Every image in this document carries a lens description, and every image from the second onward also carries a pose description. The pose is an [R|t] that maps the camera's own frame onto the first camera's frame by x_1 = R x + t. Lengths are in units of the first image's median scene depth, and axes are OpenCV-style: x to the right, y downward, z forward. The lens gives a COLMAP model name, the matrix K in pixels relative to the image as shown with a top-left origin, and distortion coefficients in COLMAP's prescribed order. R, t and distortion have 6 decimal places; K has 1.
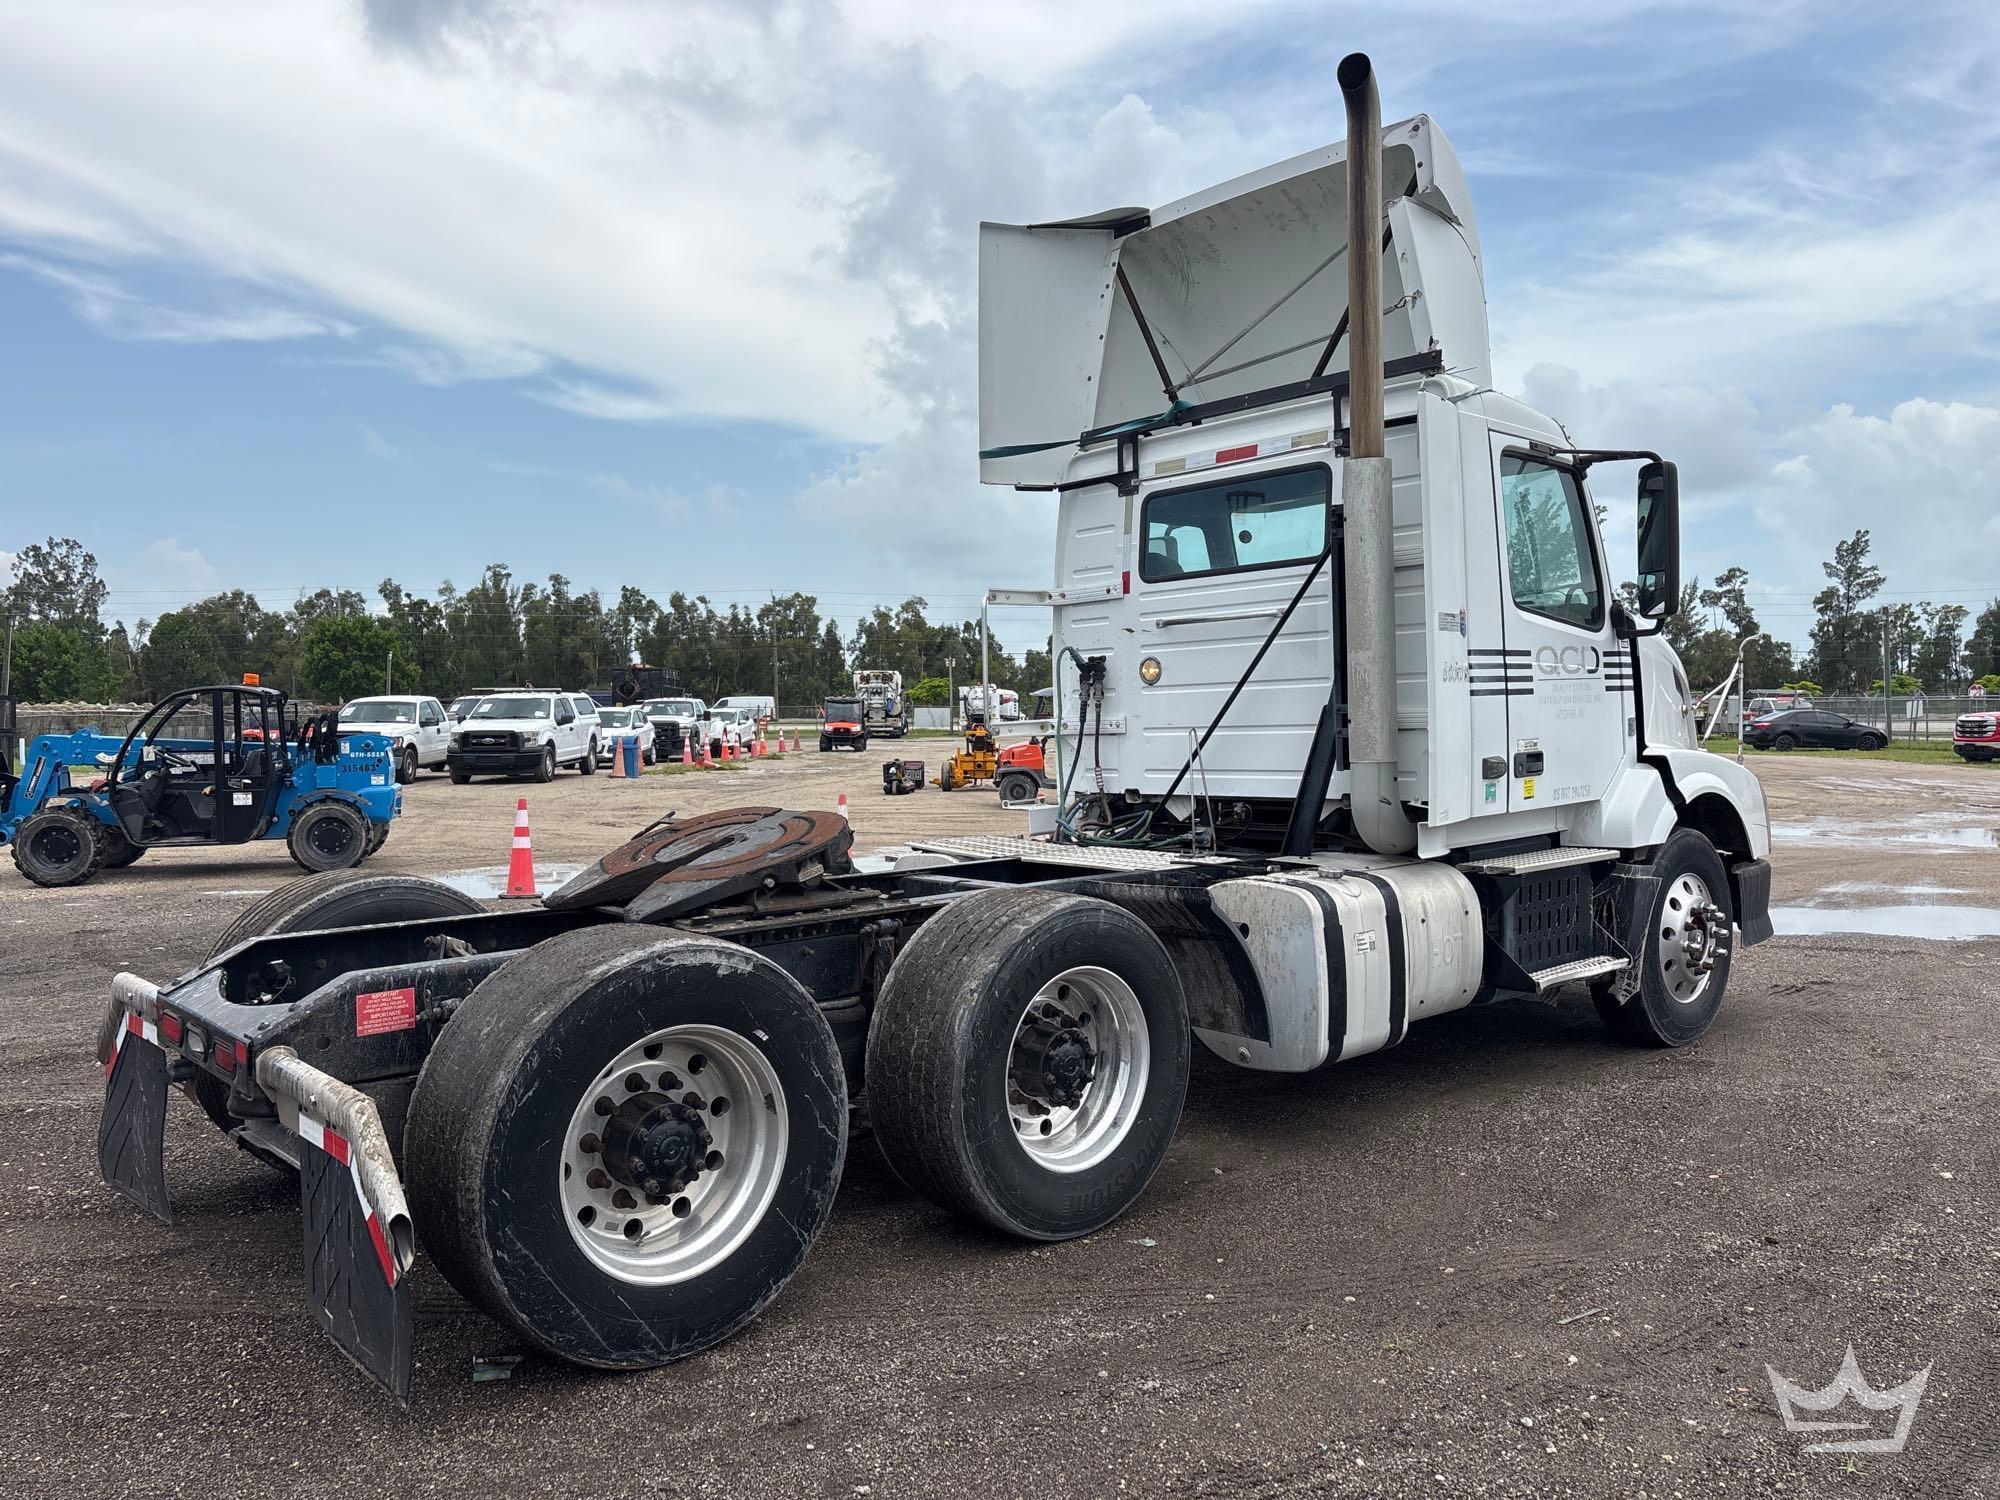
lens RADIAL K [[1657.0, 0, 969.2], [0, 1657.0, 751.1], [0, 0, 1]] dist [0.147397, -0.348020]
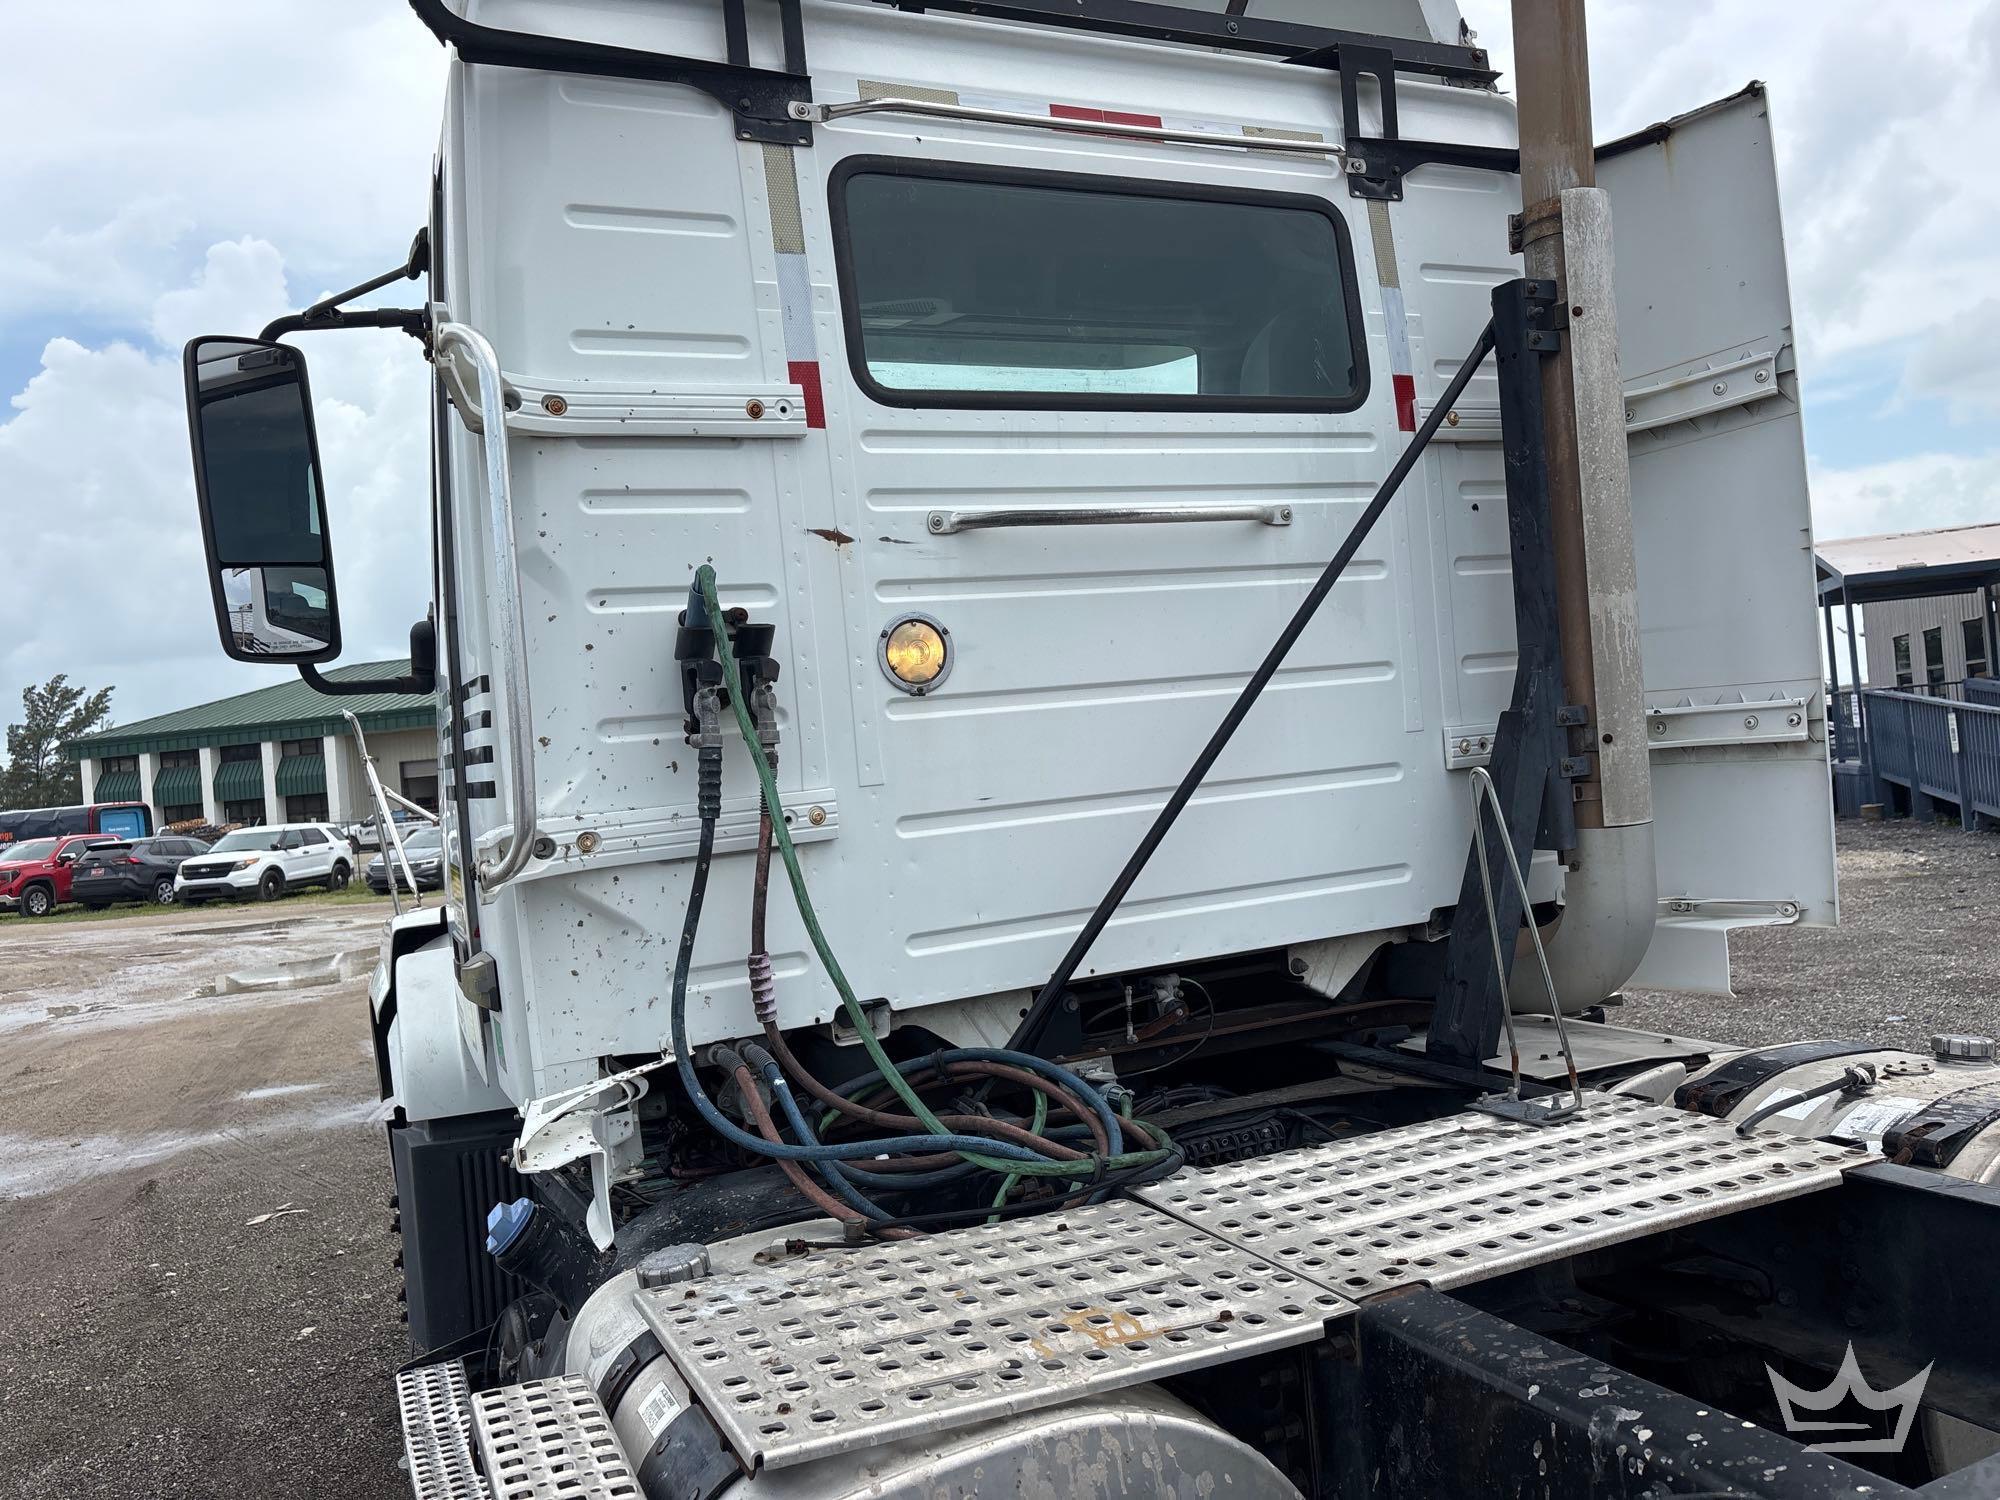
lens RADIAL K [[1528.8, 0, 1002.3], [0, 1528.8, 761.9], [0, 0, 1]] dist [0.052437, -0.051502]
pose [[0.260414, 0.002987, 0.965492, -0.194227], [0.101802, 0.994336, -0.030534, -0.013121], [-0.960115, 0.106241, 0.258635, 0.875599]]
